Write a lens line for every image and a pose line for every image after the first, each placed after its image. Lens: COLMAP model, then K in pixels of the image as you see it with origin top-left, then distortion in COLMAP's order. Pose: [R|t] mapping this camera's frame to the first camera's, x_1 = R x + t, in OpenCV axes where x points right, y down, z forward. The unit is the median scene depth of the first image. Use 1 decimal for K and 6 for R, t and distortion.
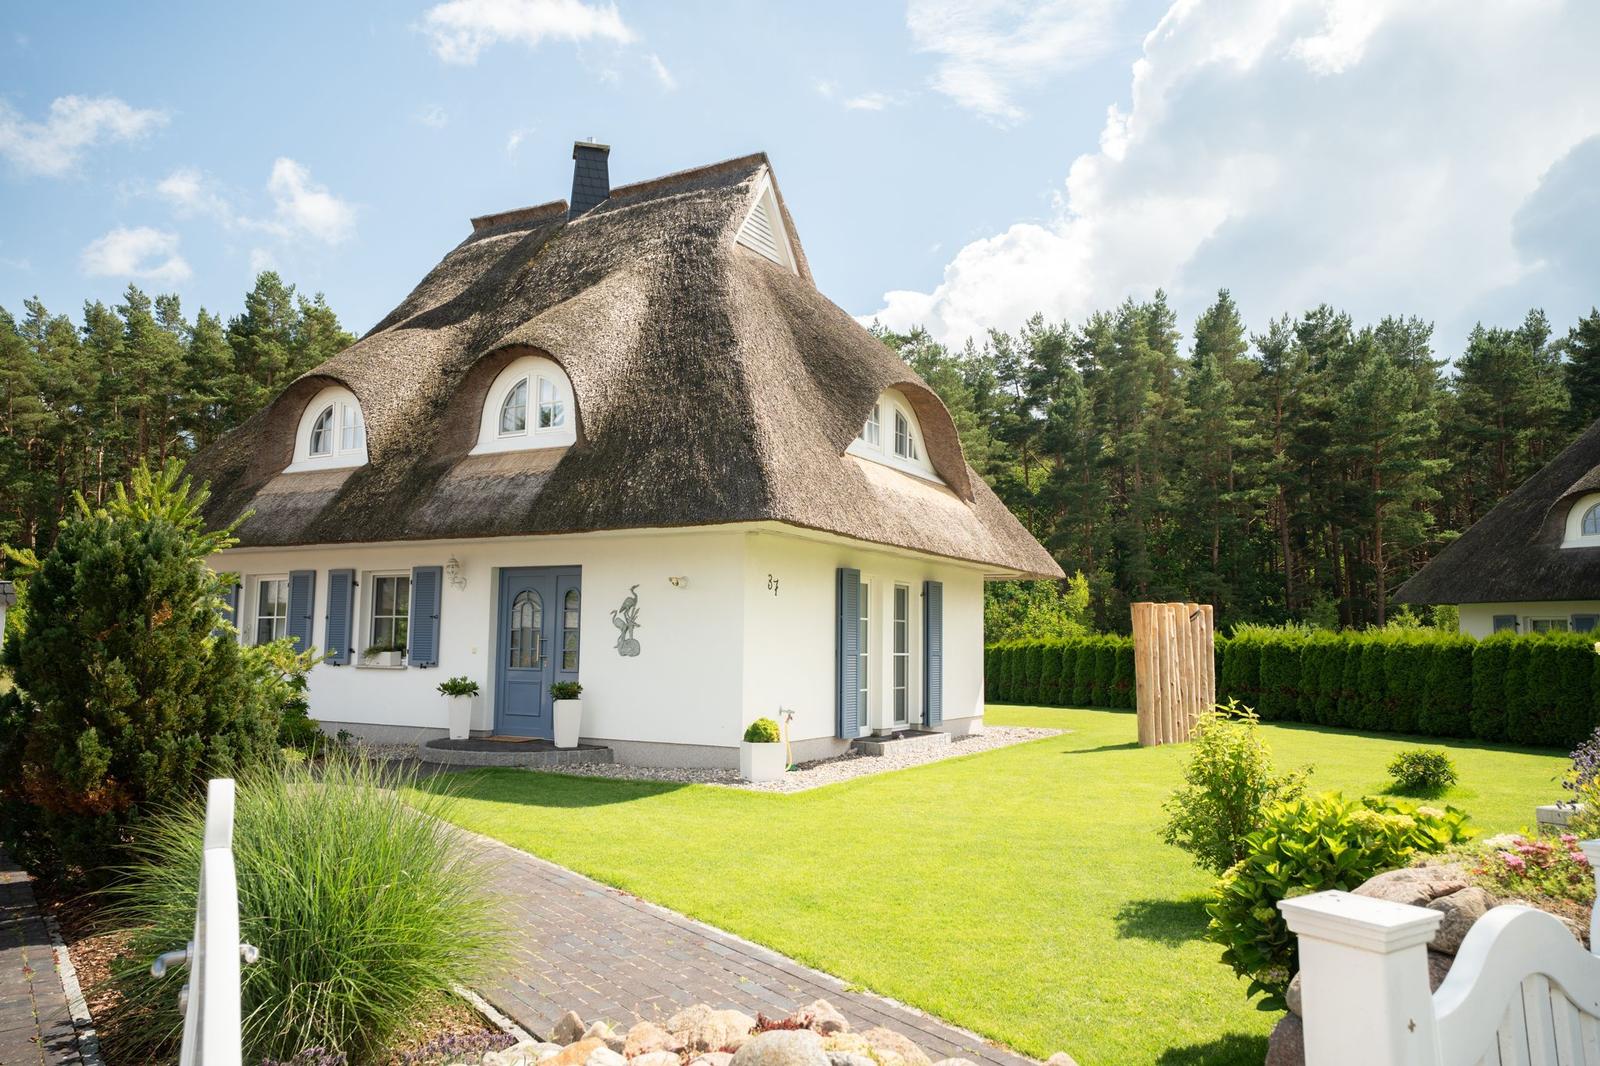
lens RADIAL K [[1108.2, 0, 800.9], [0, 1108.2, 544.9], [0, 0, 1]] dist [0.005761, 0.003989]
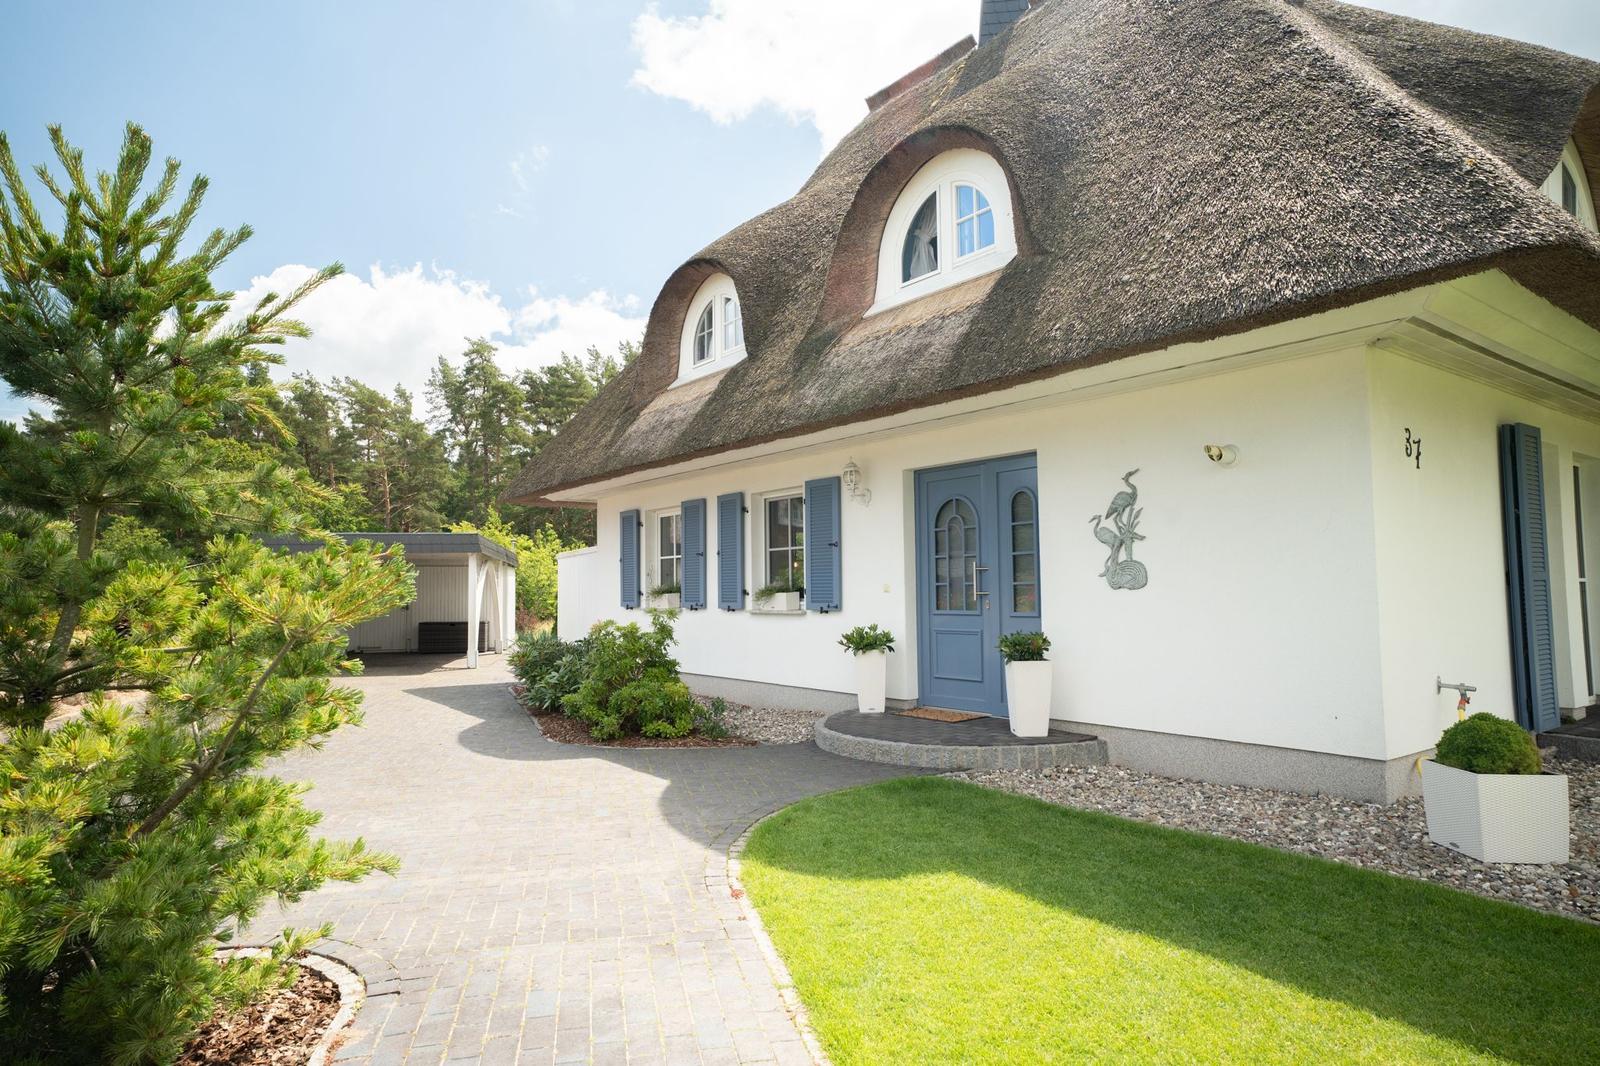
lens RADIAL K [[904.0, 0, 808.7], [0, 904.0, 533.8], [0, 0, 1]] dist [0.001424, 0.002635]
pose [[0.921276, -0.047327, -0.386020, -0.112938], [0.058576, 0.998131, 0.017425, 0.047209], [0.384474, -0.038665, 0.922326, 0.441124]]
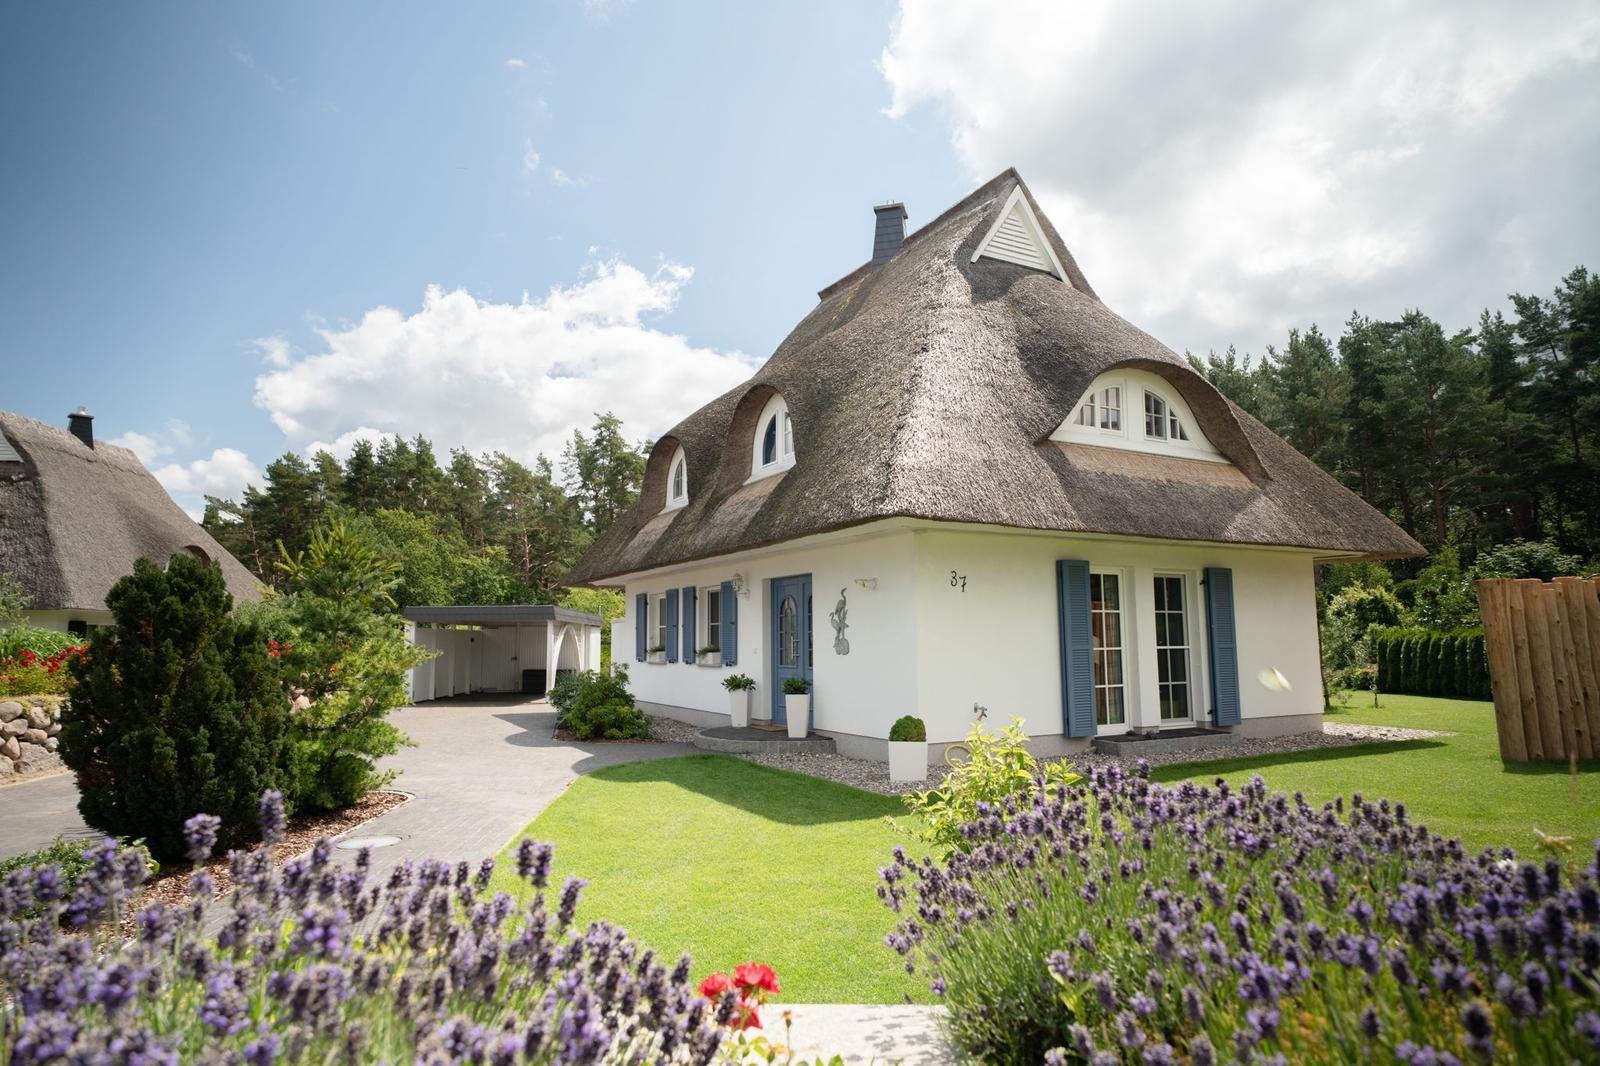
lens RADIAL K [[904.0, 0, 808.7], [0, 904.0, 533.8], [0, 0, 1]] dist [0.001424, 0.002635]
pose [[0.855715, -0.080256, -0.511186, 0.252354], [0.066347, 0.996762, -0.045429, 0.019189], [0.513177, 0.004959, 0.858269, 0.207104]]
